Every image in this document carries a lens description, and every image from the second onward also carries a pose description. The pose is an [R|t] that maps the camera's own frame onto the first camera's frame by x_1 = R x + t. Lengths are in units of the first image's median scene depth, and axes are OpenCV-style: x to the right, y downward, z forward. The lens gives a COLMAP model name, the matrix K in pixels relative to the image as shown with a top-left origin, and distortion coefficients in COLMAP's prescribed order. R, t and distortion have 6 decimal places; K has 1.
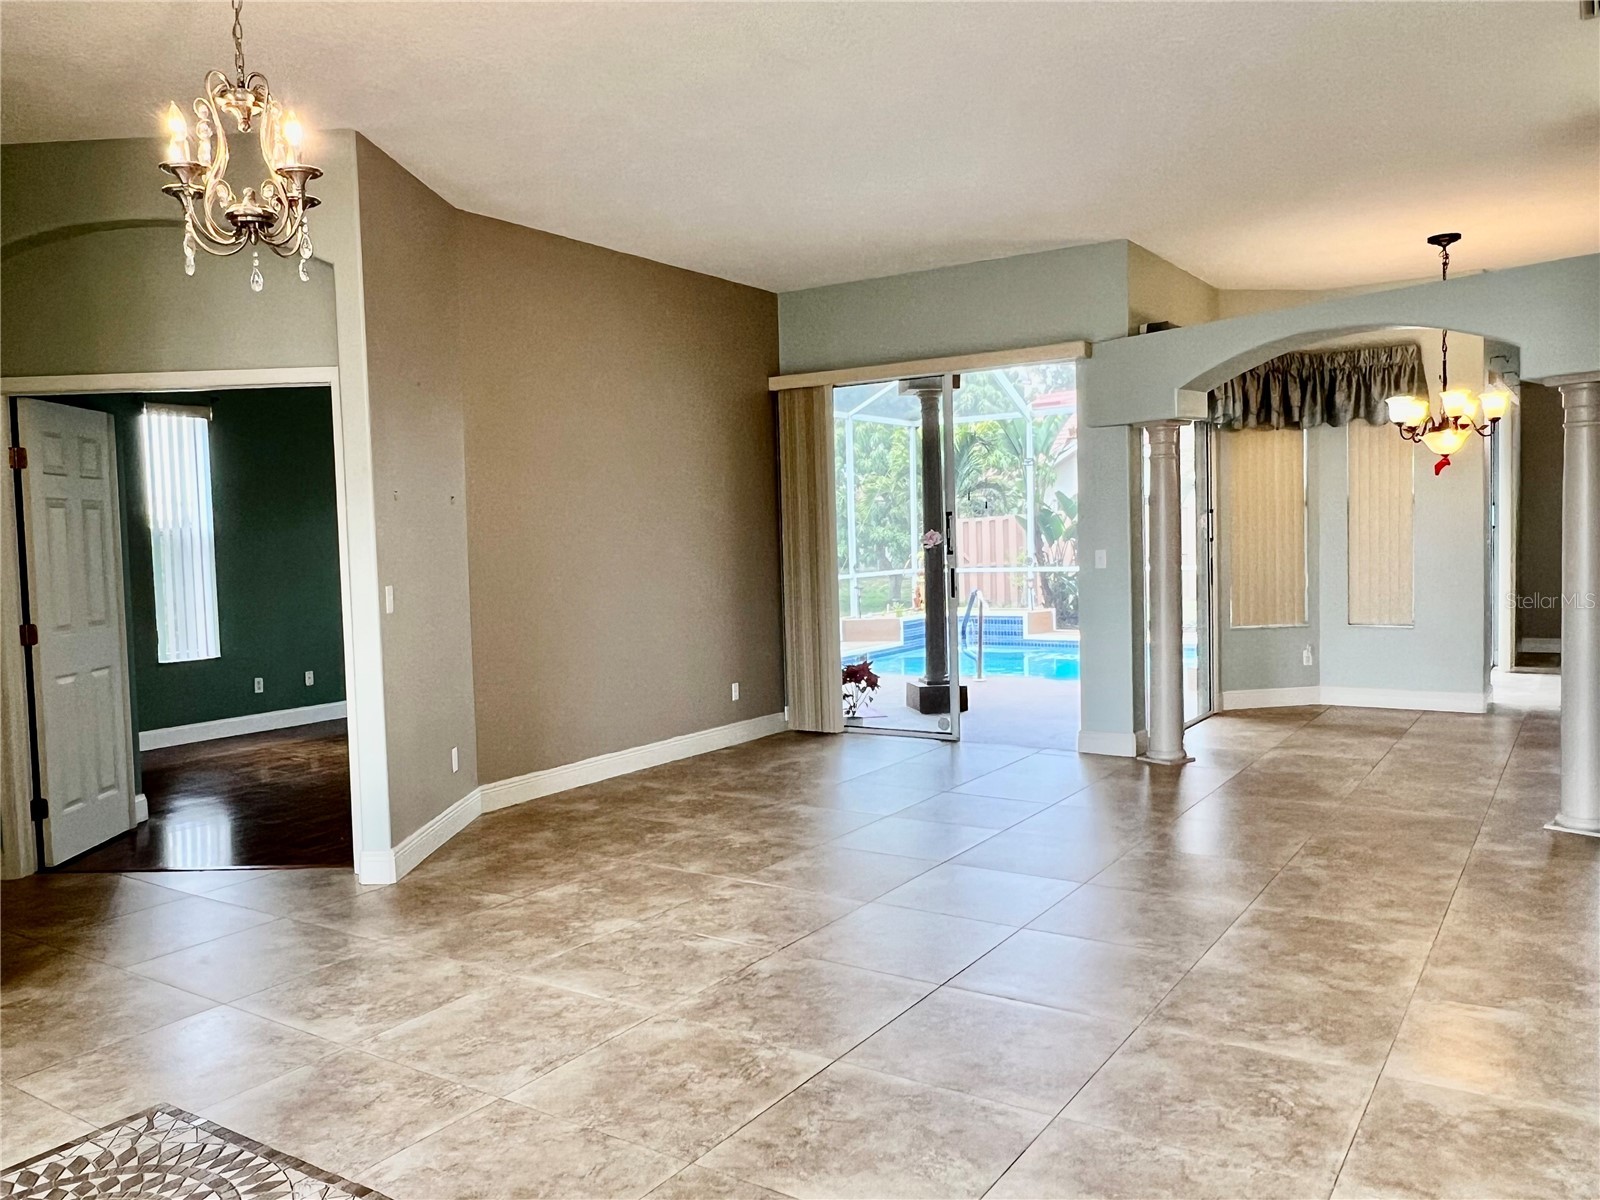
lens RADIAL K [[1216.0, 0, 800.0], [0, 1216.0, 600.0], [0, 0, 1]] dist [-0.005254, -0.004285]
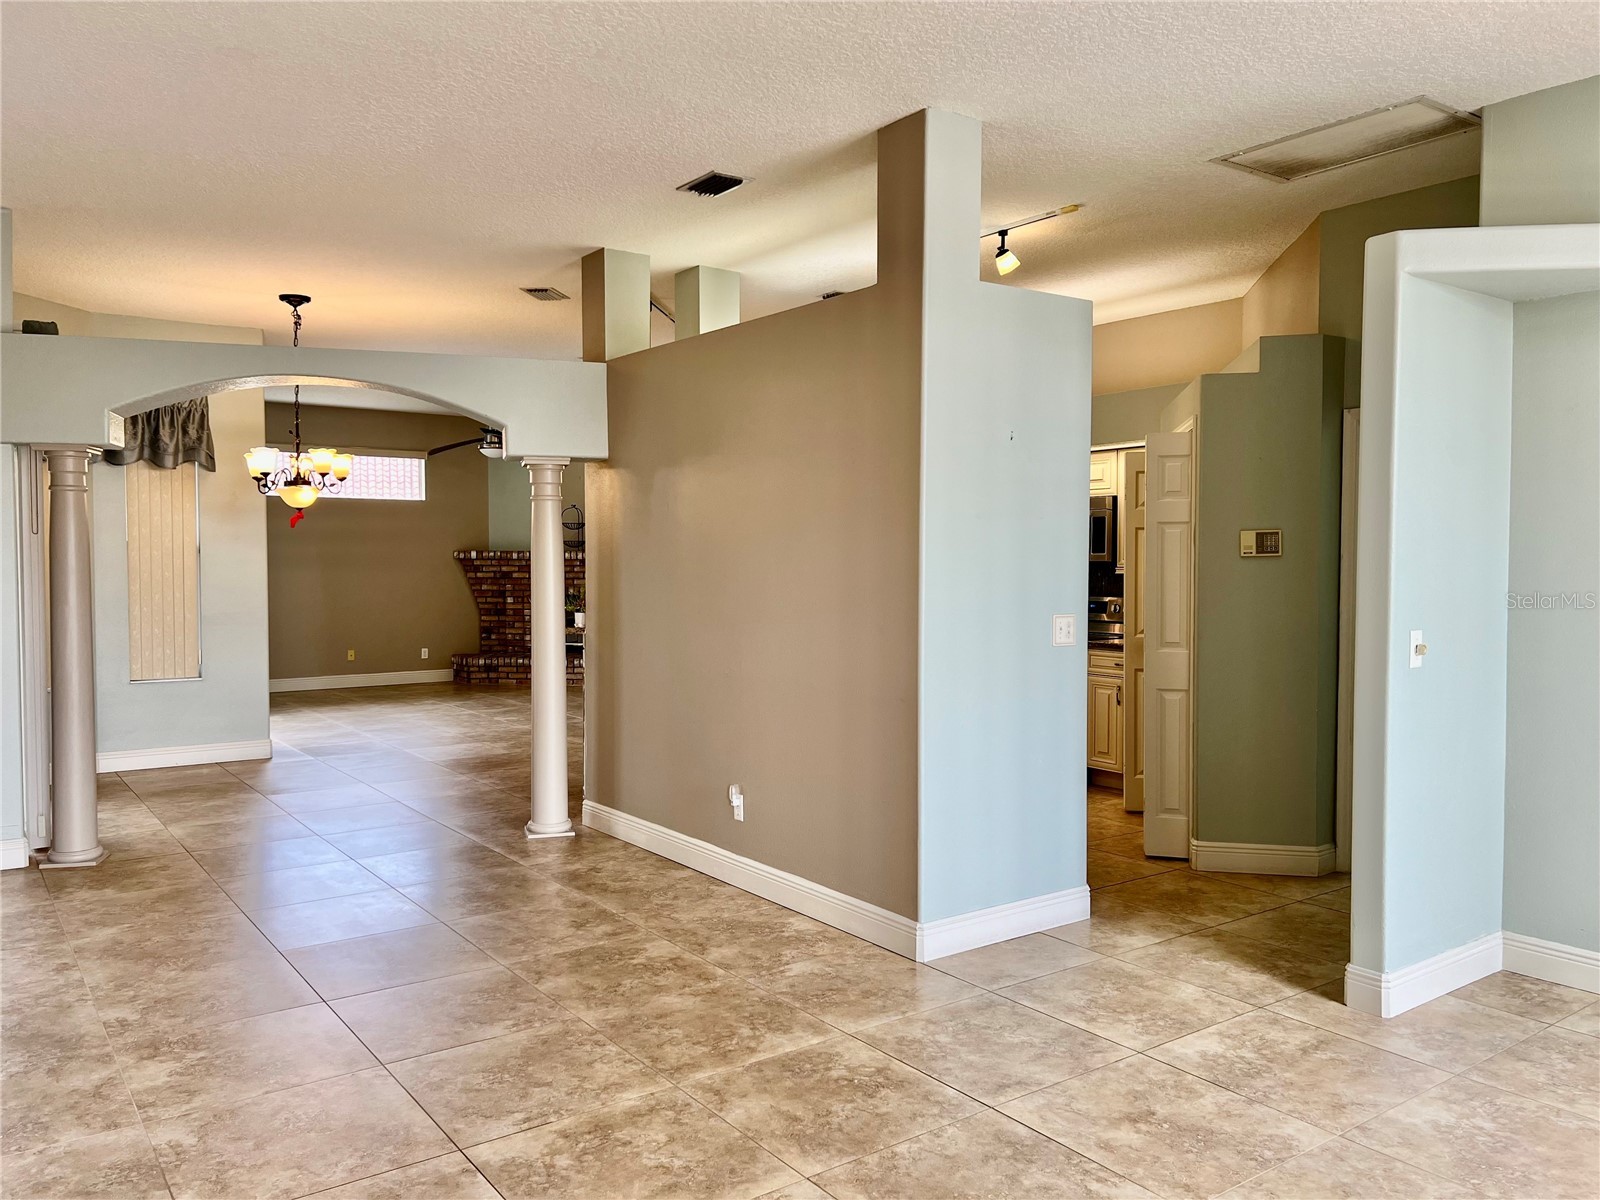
lens RADIAL K [[1196.2, 0, 797.4], [0, 1196.2, 598.2], [0, 0, 1]] dist [0.061241, -0.077017]
pose [[0.345595, -0.003226, 0.938378, -0.477999], [0.039988, 0.999136, -0.011292, -0.025505], [-0.937531, 0.041426, 0.345426, 0.429923]]
